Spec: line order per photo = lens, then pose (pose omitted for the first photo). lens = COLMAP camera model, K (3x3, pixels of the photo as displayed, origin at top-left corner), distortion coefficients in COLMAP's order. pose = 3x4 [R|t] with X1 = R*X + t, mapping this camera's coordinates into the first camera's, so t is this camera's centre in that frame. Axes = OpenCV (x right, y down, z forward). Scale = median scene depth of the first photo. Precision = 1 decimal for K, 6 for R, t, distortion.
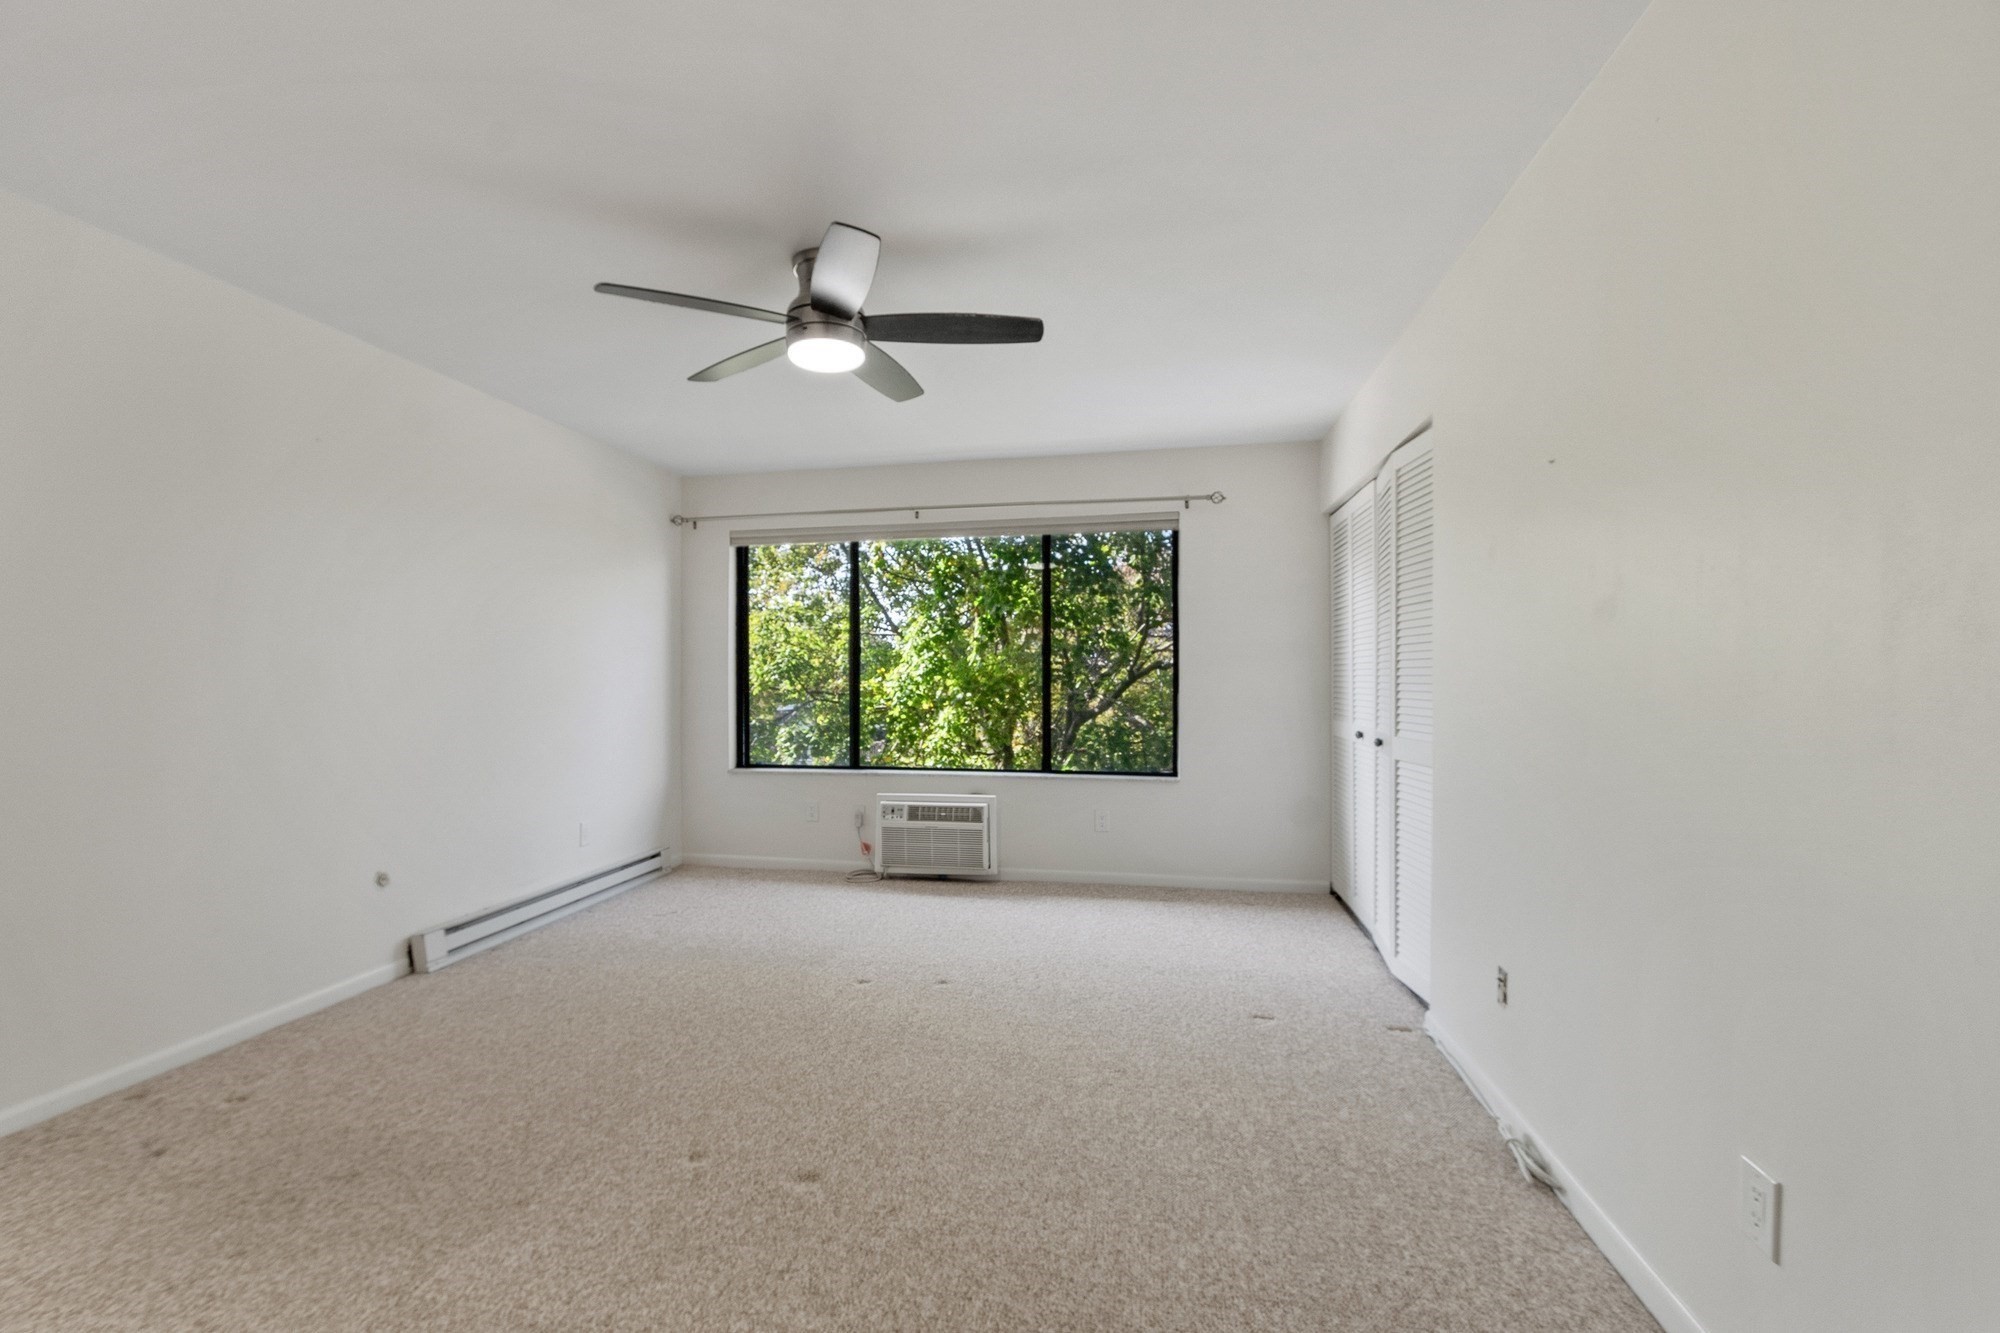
lens RADIAL K [[869.8, 0, 988.9], [0, 869.8, 666.3], [0, 0, 1]] dist [-0.003022, 0.000491]
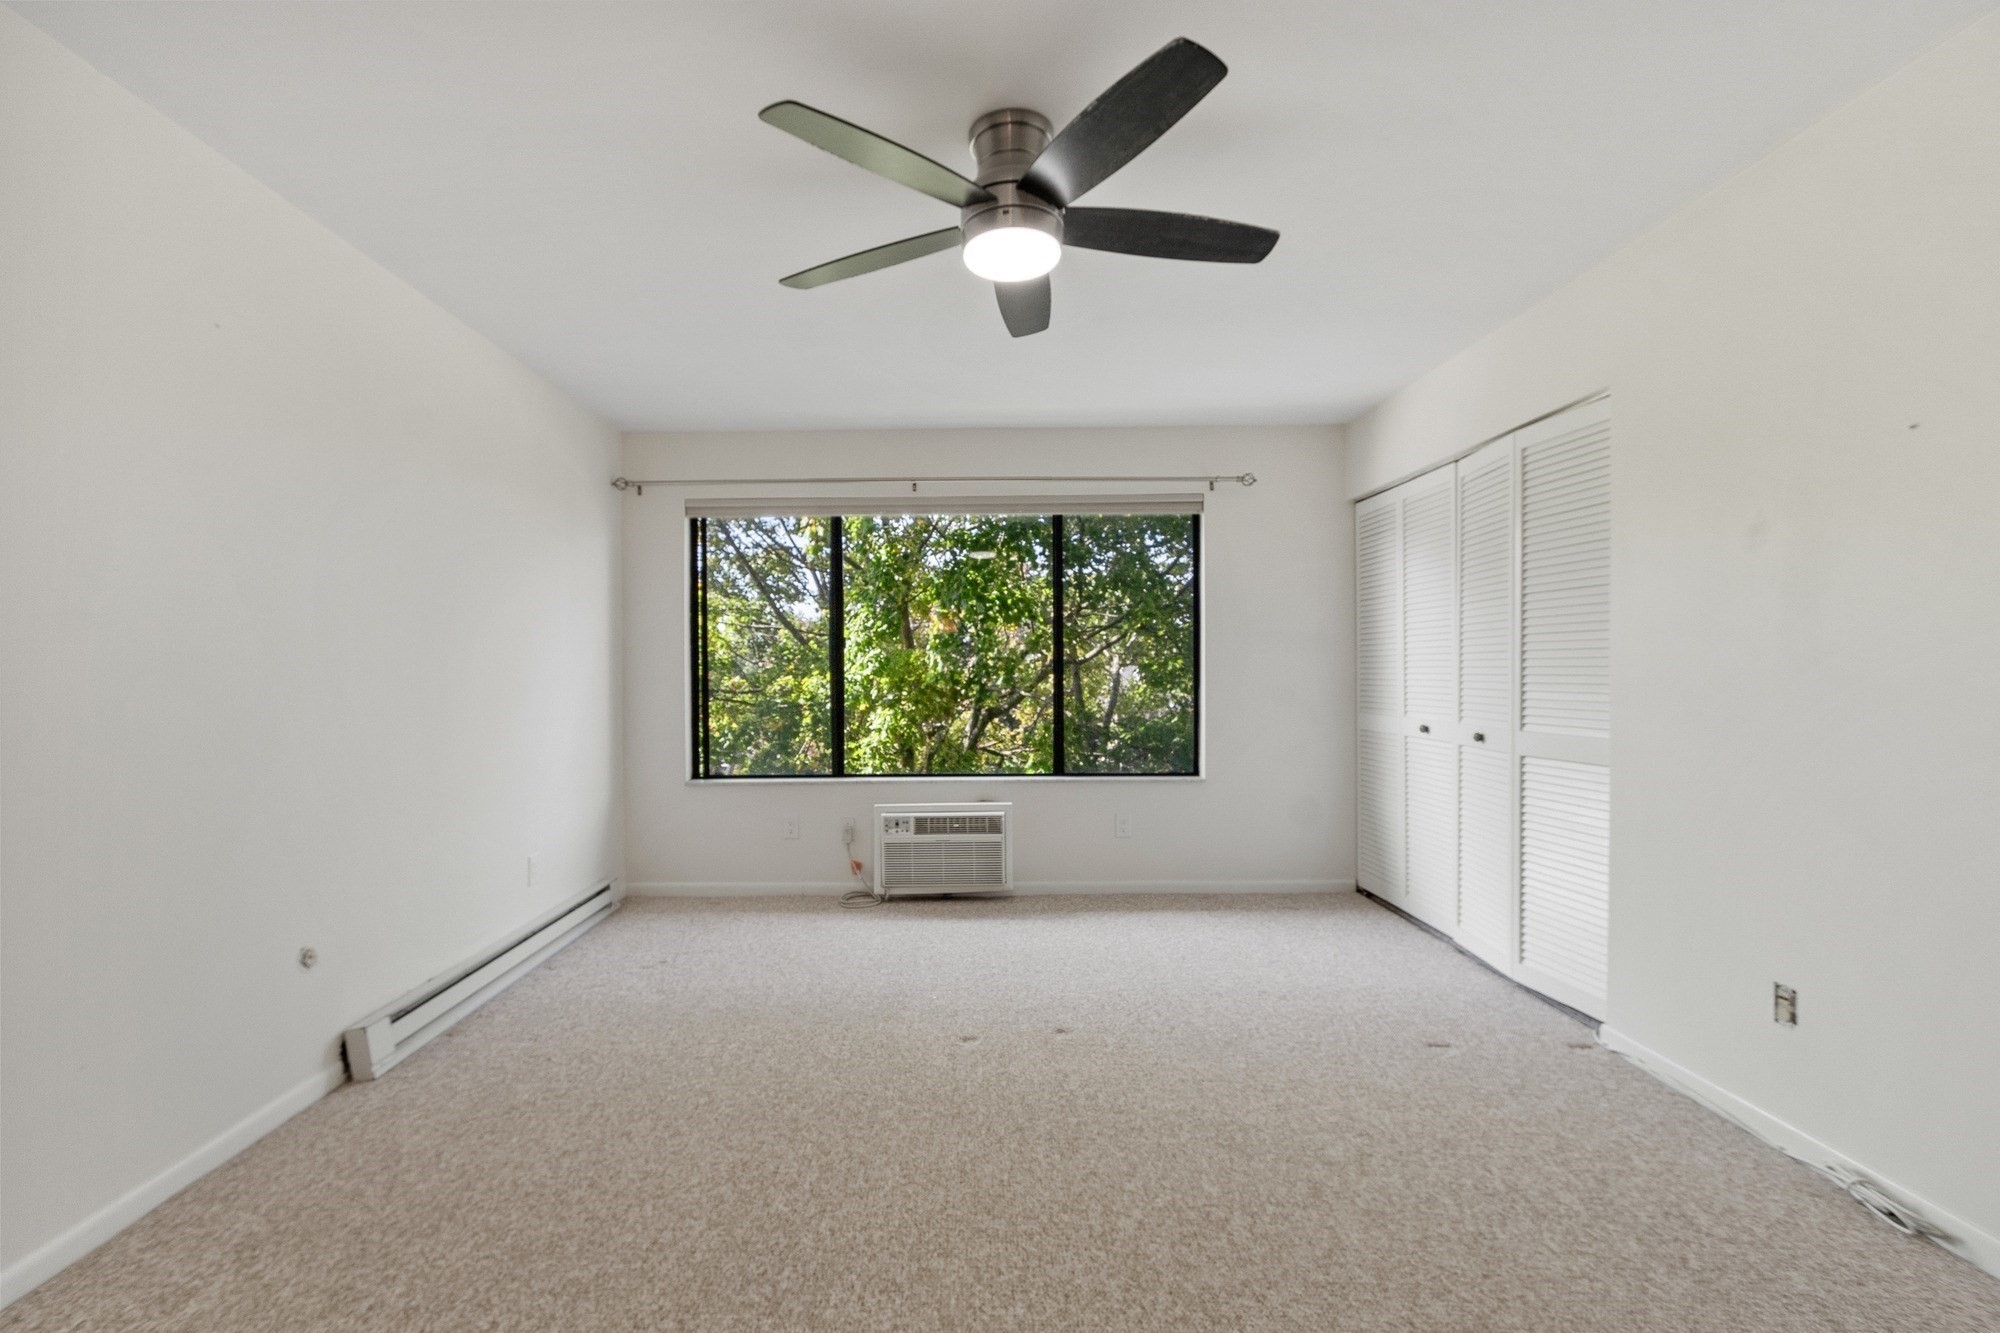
lens RADIAL K [[869.8, 0, 1005.8], [0, 869.8, 672.4], [0, 0, 1]] dist [-0.003022, 0.000491]
pose [[0.980047, -0.004689, 0.198713, -0.251718], [0.002039, 0.999906, 0.013535, 0.002559], [-0.198757, -0.012860, 0.979964, 0.173528]]
